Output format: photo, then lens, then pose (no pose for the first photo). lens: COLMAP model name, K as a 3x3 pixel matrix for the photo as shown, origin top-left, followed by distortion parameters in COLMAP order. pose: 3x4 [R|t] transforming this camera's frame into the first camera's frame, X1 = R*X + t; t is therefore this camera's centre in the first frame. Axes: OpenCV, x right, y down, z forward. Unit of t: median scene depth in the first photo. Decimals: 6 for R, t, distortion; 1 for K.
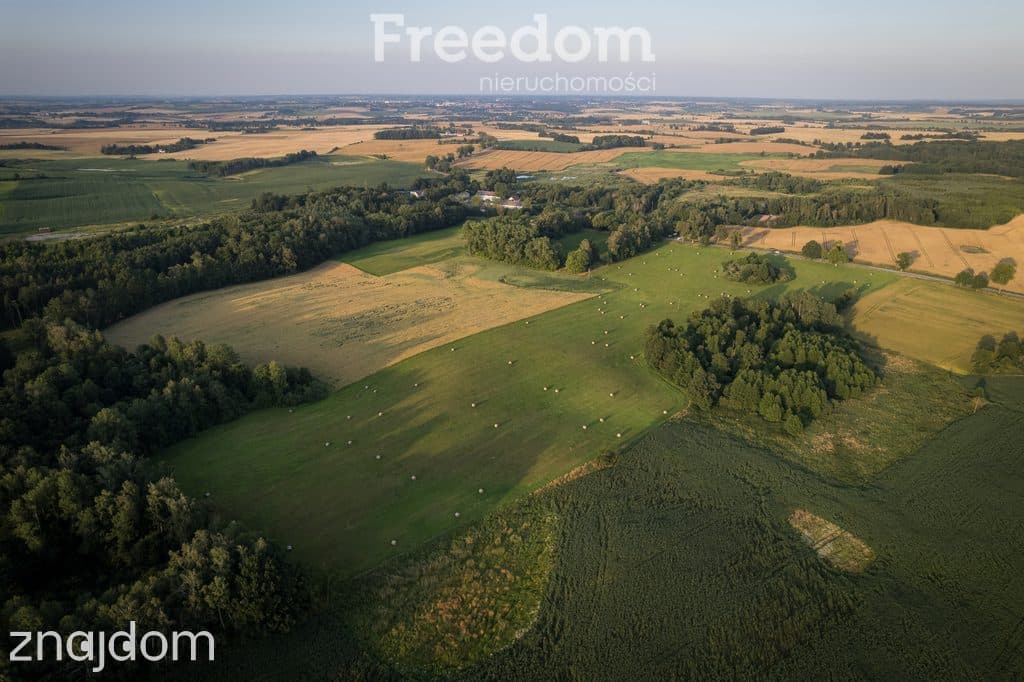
lens RADIAL K [[655.6, 0, 515.6], [0, 655.6, 340.5], [0, 0, 1]] dist [-0.078693, 0.070613]
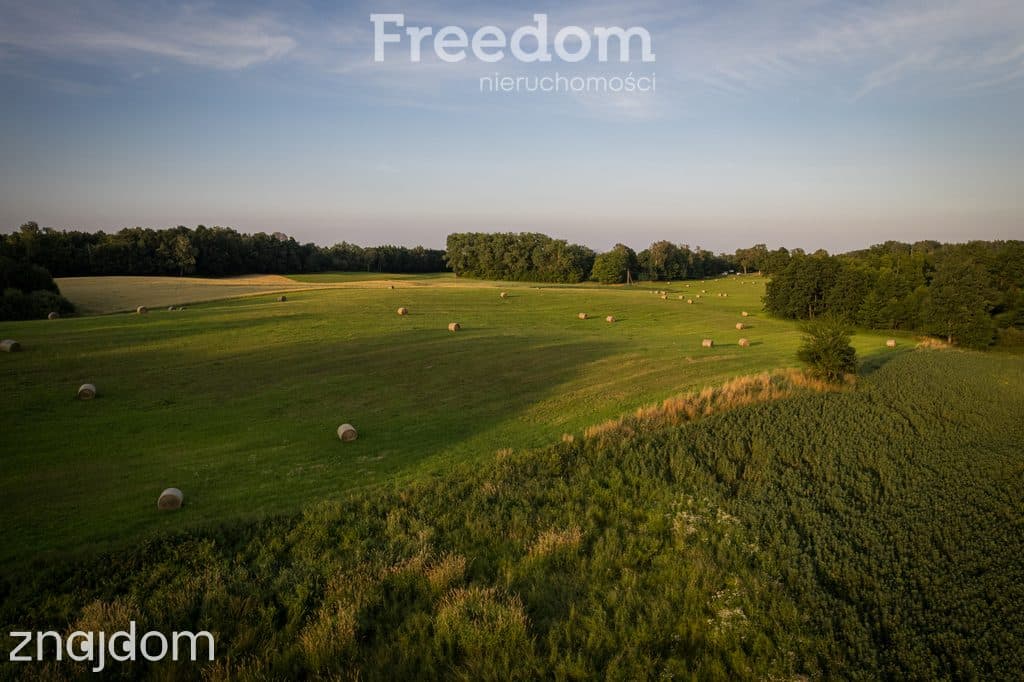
lens RADIAL K [[655.6, 0, 515.6], [0, 655.6, 340.5], [0, 0, 1]] dist [-0.078693, 0.070613]
pose [[0.999947, 0.005007, -0.009043, 0.003117], [-0.006993, 0.971941, -0.235121, 0.112131], [0.007612, 0.235171, 0.971924, 0.344409]]
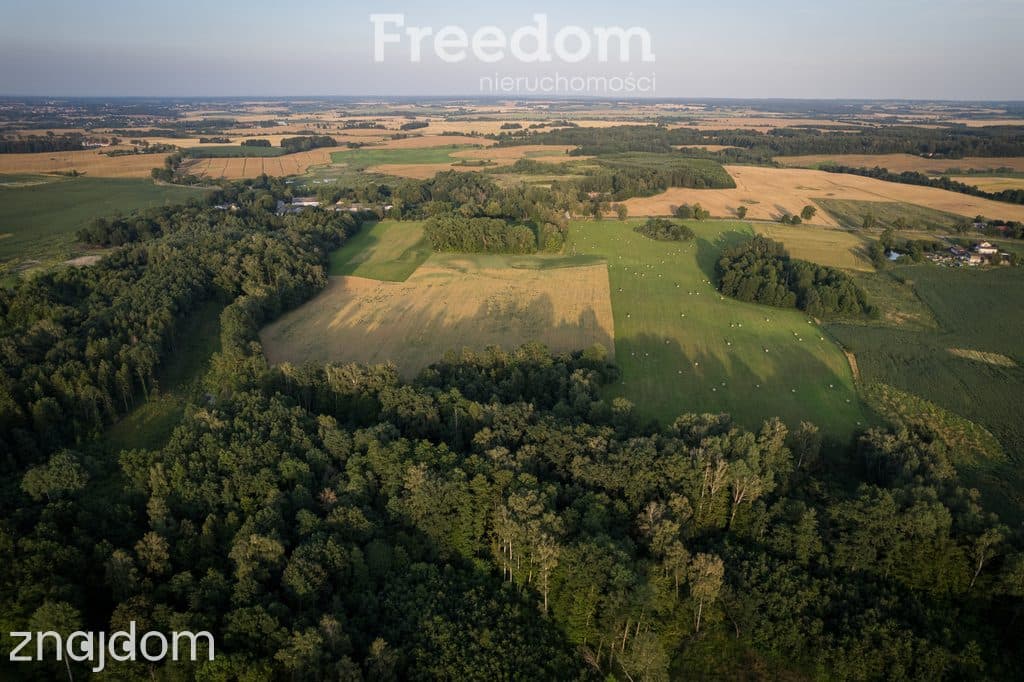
lens RADIAL K [[655.6, 0, 515.6], [0, 655.6, 340.5], [0, 0, 1]] dist [-0.078693, 0.070613]
pose [[0.825227, -0.202217, 0.527360, -0.579432], [0.201104, 0.977717, 0.060214, -0.034832], [-0.527785, 0.056364, 0.847506, 0.080325]]
